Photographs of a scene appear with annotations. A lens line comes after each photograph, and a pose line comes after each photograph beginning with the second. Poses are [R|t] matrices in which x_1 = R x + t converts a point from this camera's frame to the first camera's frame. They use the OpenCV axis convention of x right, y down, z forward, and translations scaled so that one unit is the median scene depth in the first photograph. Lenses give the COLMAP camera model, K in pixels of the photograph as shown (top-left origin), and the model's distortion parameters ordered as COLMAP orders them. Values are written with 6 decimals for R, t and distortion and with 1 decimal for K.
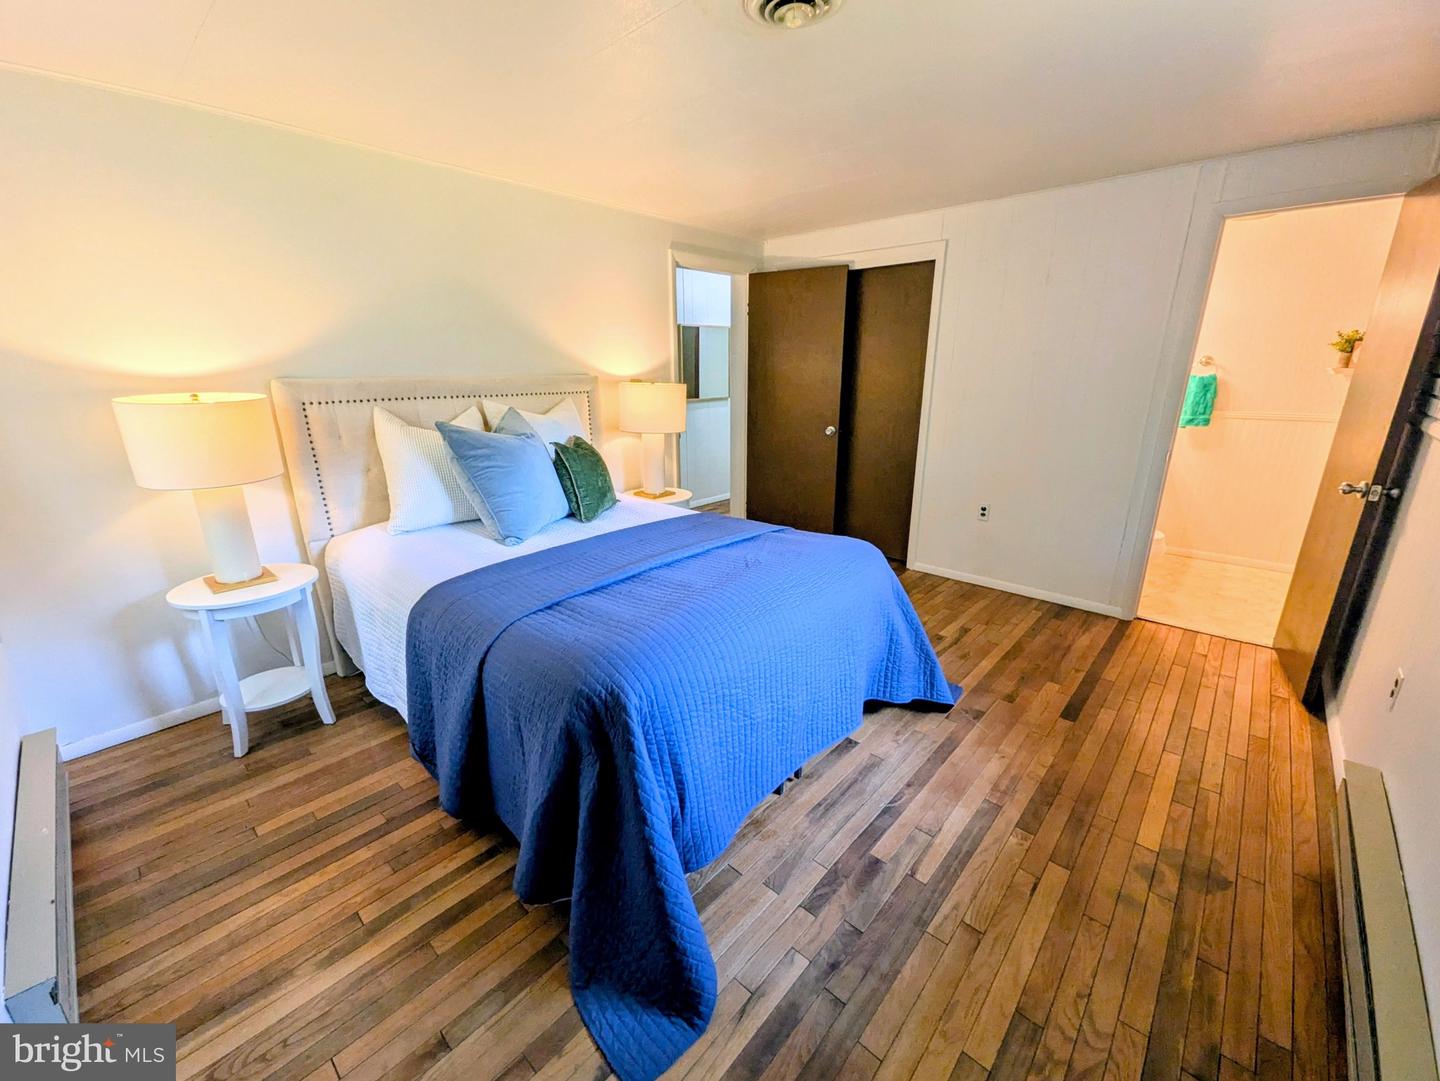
lens RADIAL K [[586.0, 0, 718.6], [0, 586.0, 543.6], [0, 0, 1]] dist [0.002657, 0.000159]
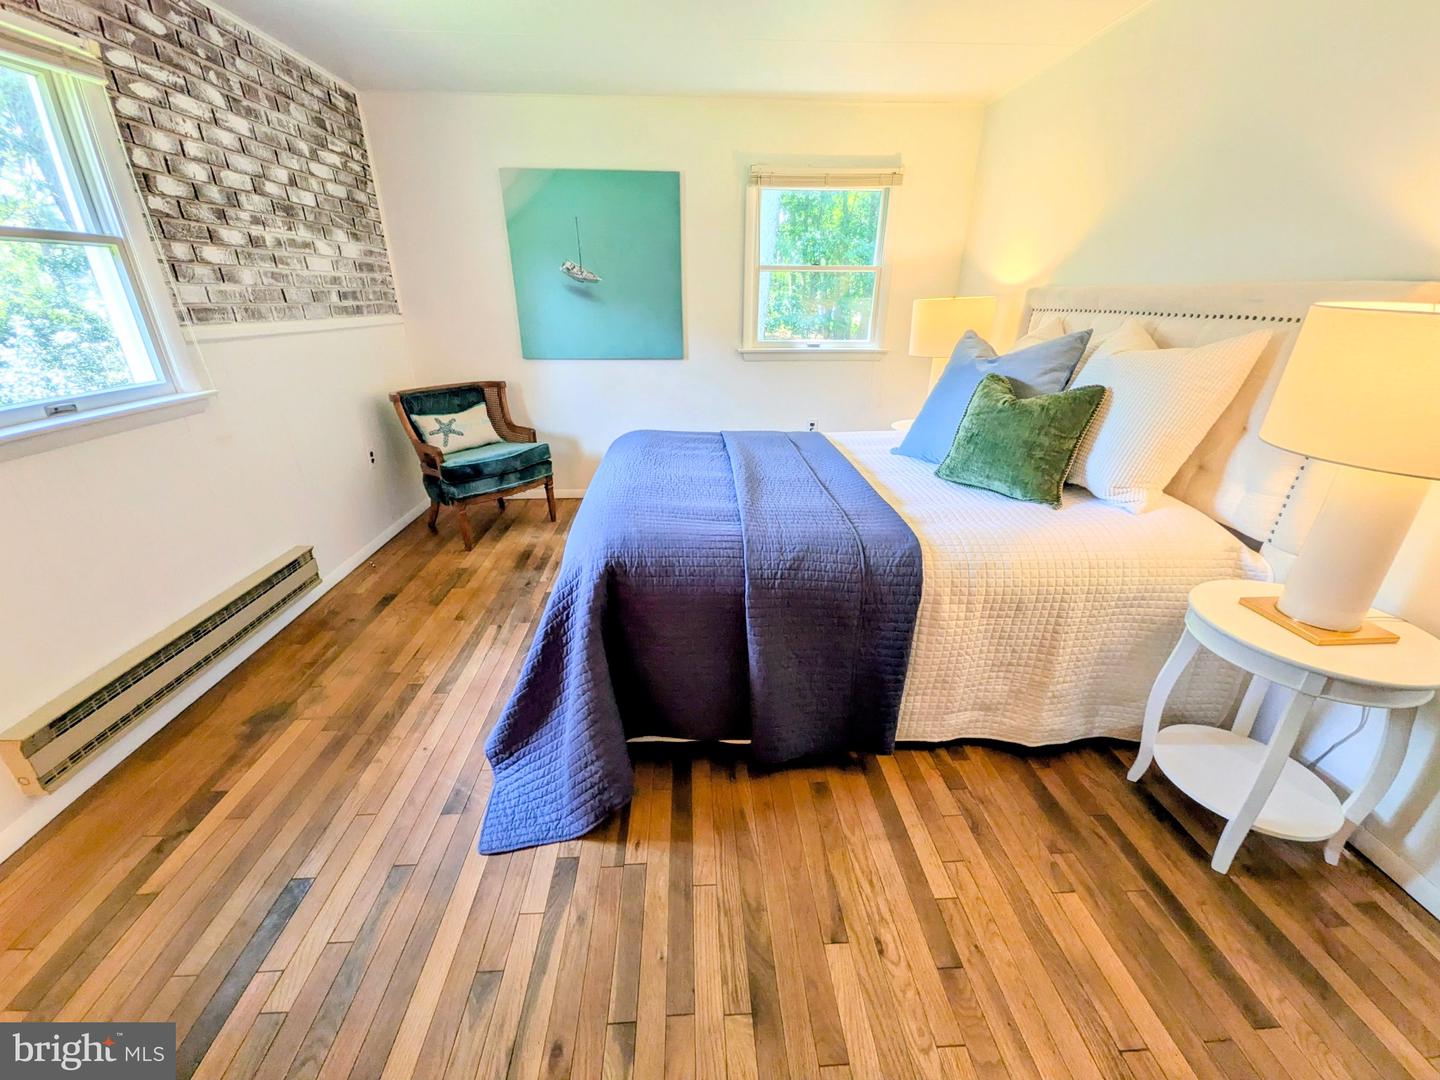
lens RADIAL K [[566.9, 0, 717.5], [0, 566.9, 541.4], [0, 0, 1]] dist [0.014883, -0.005649]
pose [[-0.703037, 0.284922, -0.651582, 0.671373], [-0.205580, 0.795688, 0.569751, -0.452980], [0.680790, 0.534509, -0.500824, 1.619234]]
